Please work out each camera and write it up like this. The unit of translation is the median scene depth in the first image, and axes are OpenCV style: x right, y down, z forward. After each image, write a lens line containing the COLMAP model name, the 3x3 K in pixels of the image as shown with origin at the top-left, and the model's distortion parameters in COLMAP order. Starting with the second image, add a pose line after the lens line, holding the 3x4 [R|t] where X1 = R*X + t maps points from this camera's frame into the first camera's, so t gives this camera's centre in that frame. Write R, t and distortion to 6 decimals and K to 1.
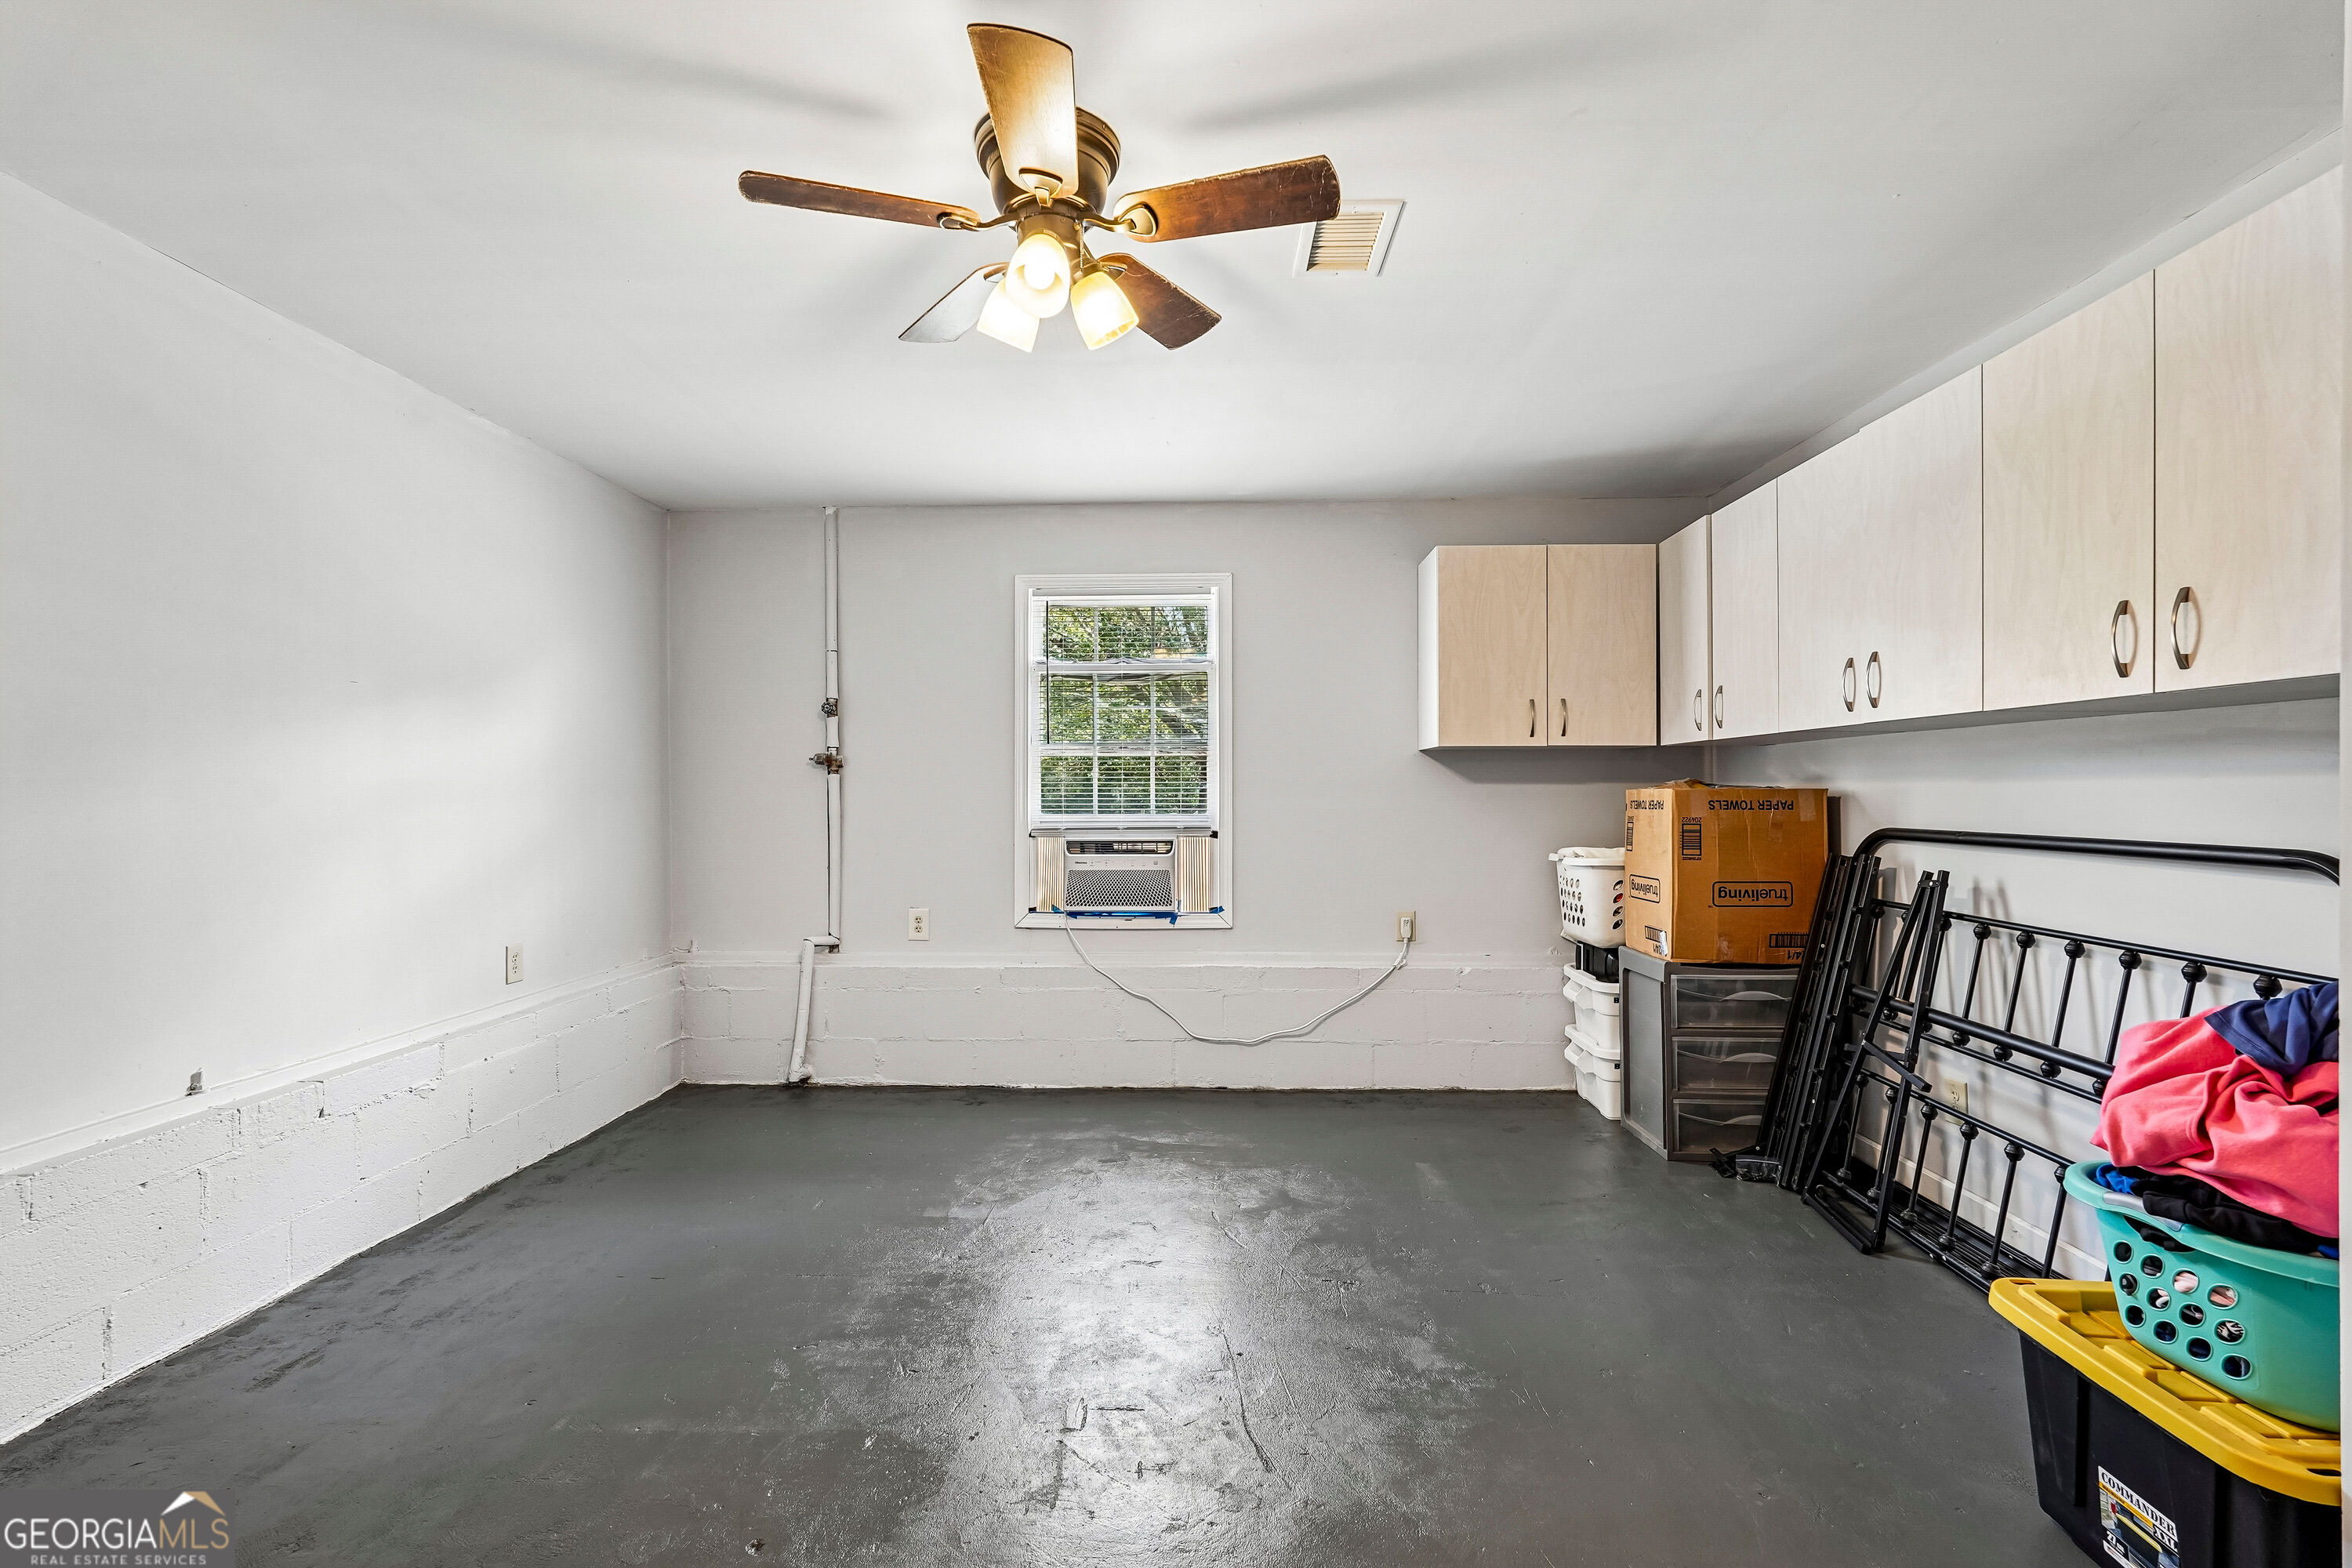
lens RADIAL K [[1041.6, 0, 1175.4], [0, 1041.6, 779.9], [0, 0, 1]] dist [-0.013414, 0.007894]
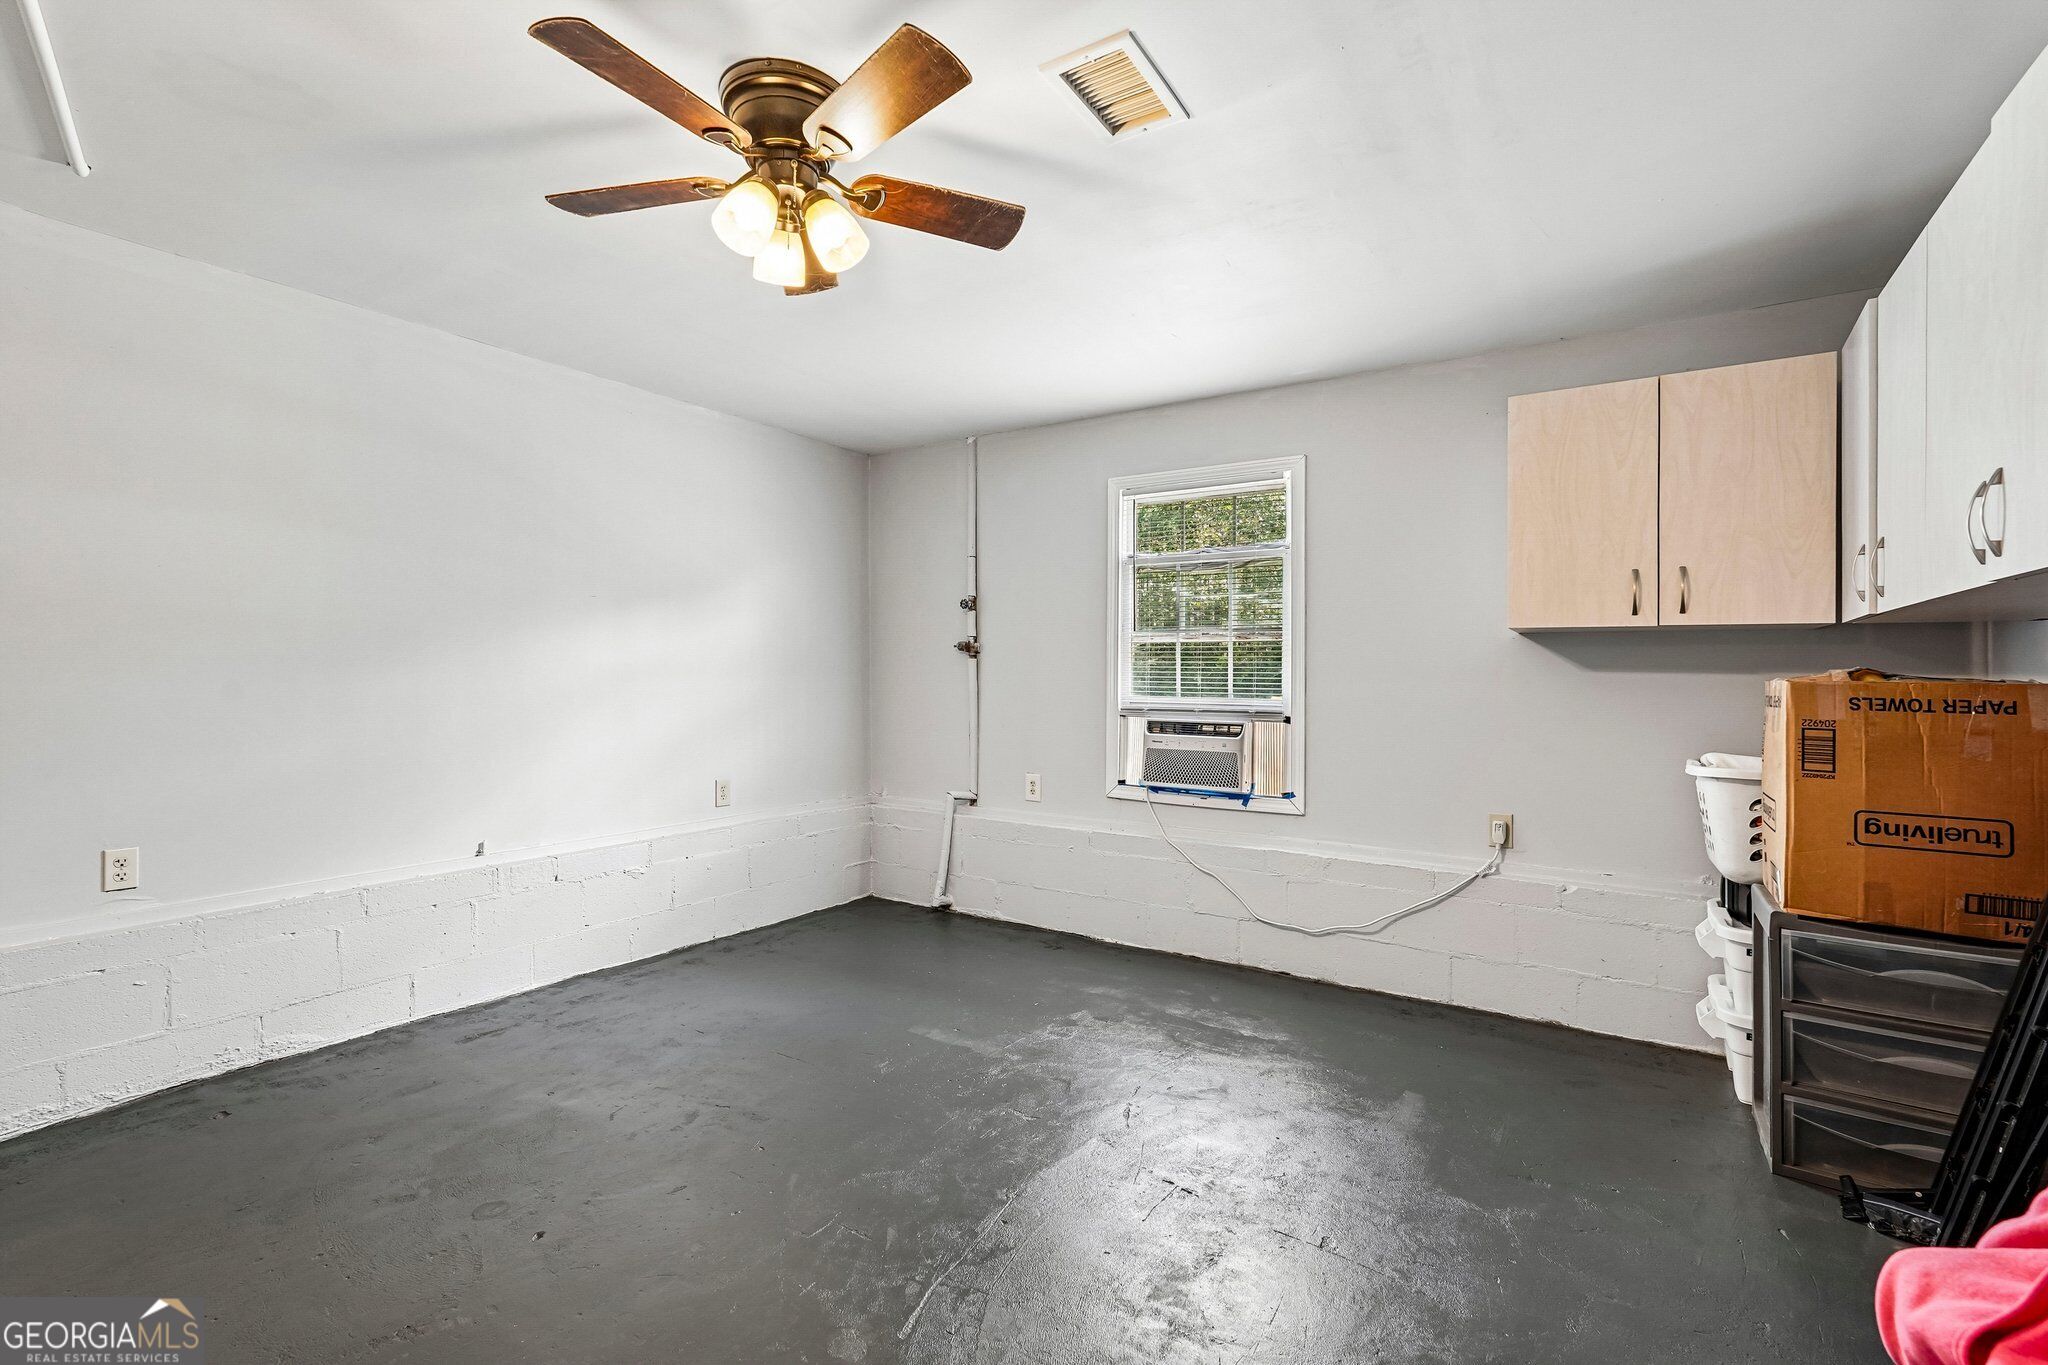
lens RADIAL K [[907.0, 0, 1019.2], [0, 907.0, 681.1], [0, 0, 1]] dist [-0.013414, 0.007894]
pose [[0.854774, 0.015044, -0.518782, 0.274534], [-0.005230, 0.999779, 0.020376, -0.001092], [0.518974, -0.014704, 0.854663, 0.129815]]
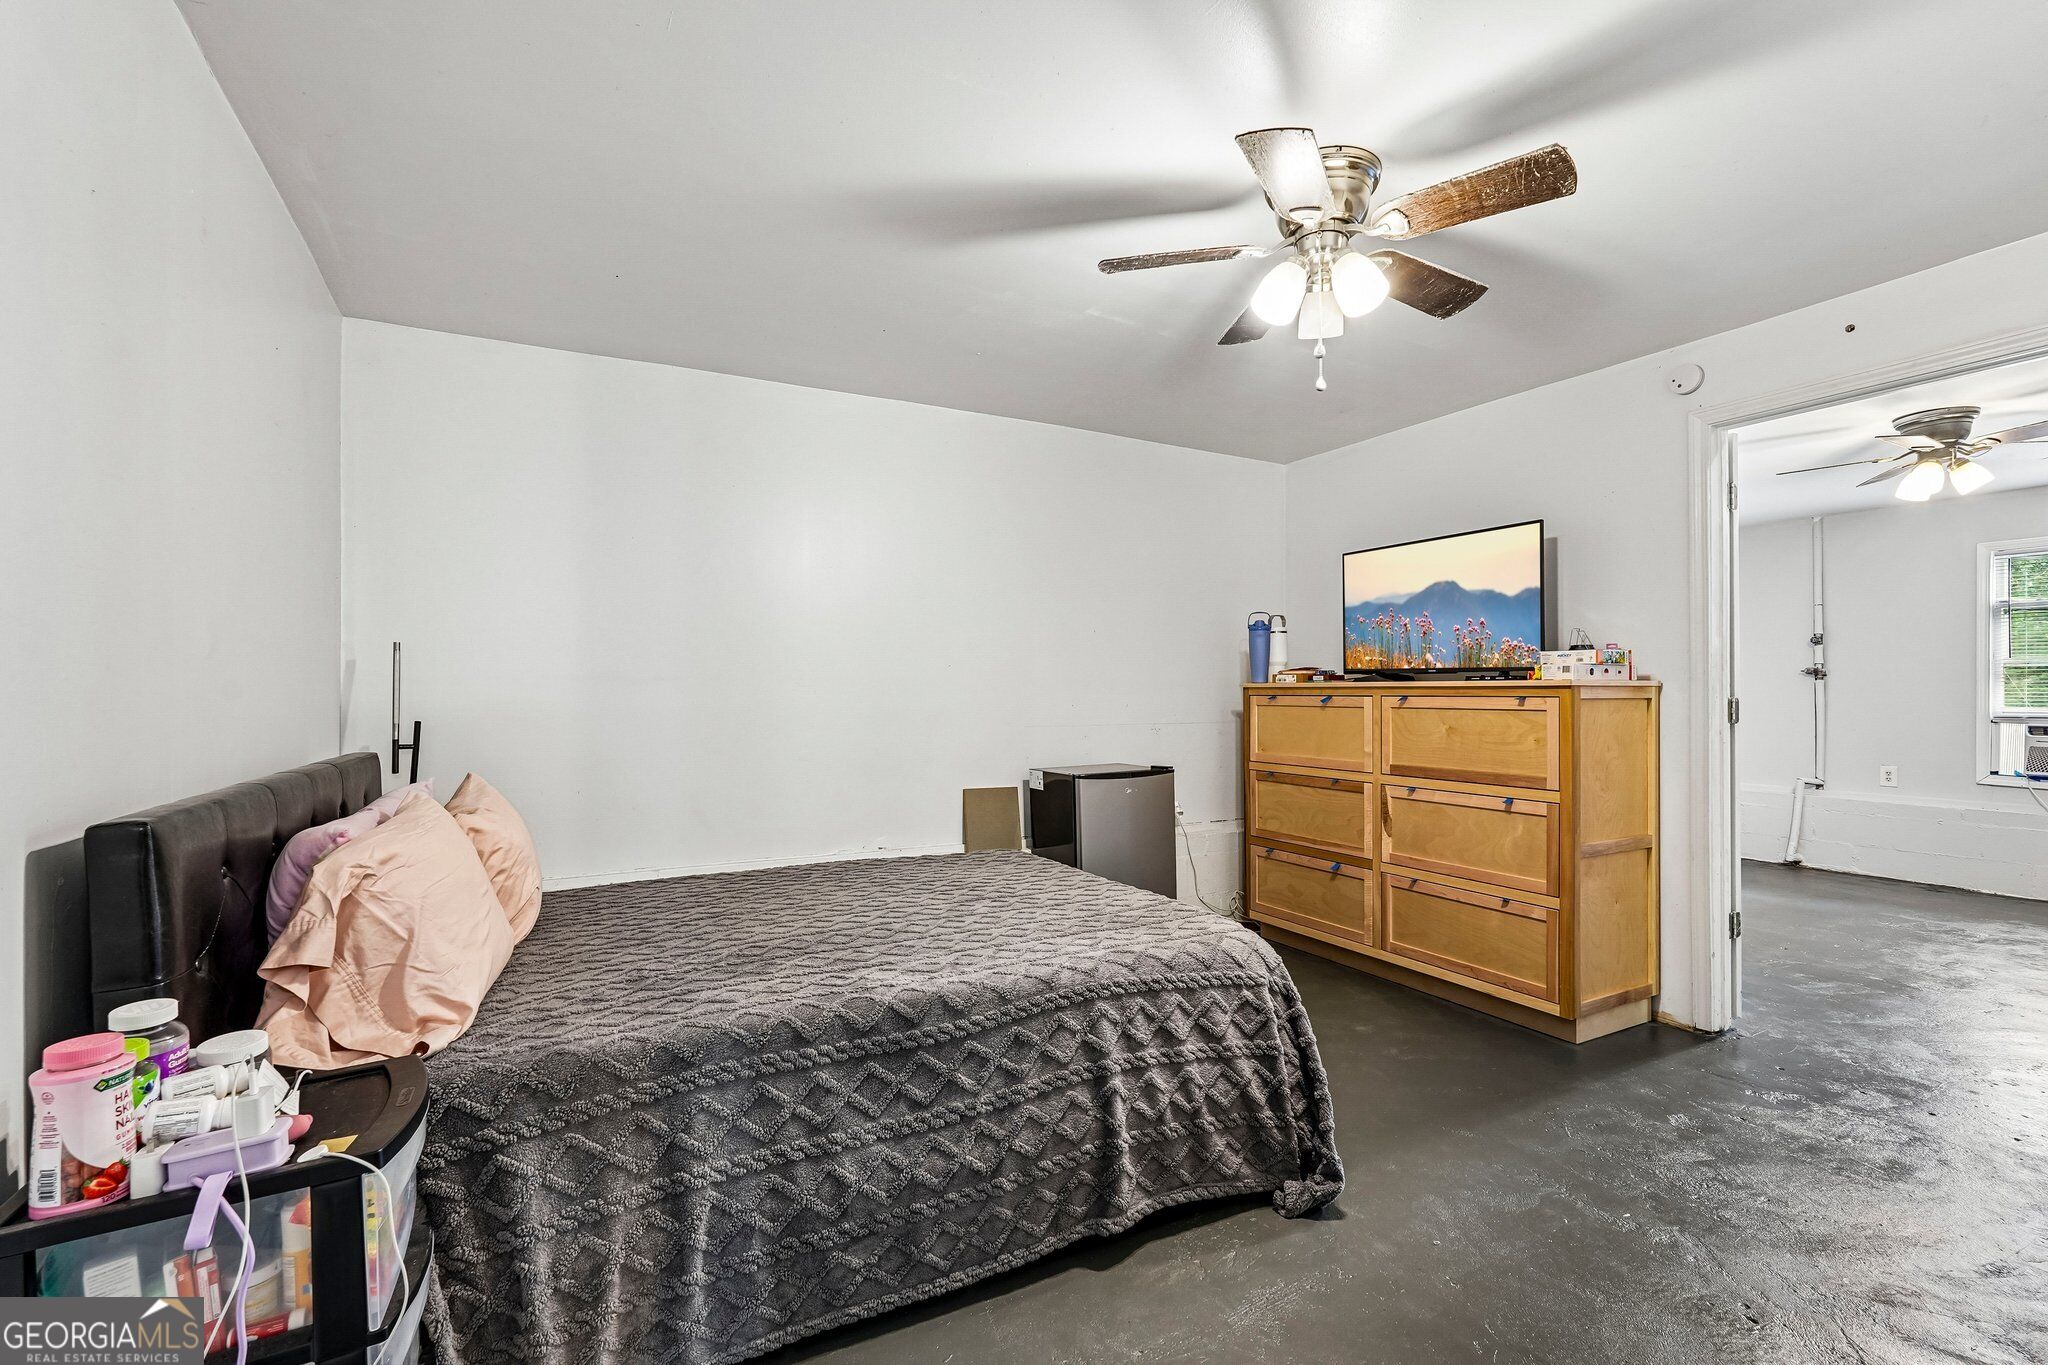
lens RADIAL K [[907.0, 0, 1027.5], [0, 907.0, 687.7], [0, 0, 1]] dist [-0.013414, 0.007894]
pose [[0.519203, 0.001591, -0.854649, 0.245532], [-0.002814, 0.999996, 0.000152, 0.010059], [0.854646, 0.002326, 0.519206, -0.830221]]
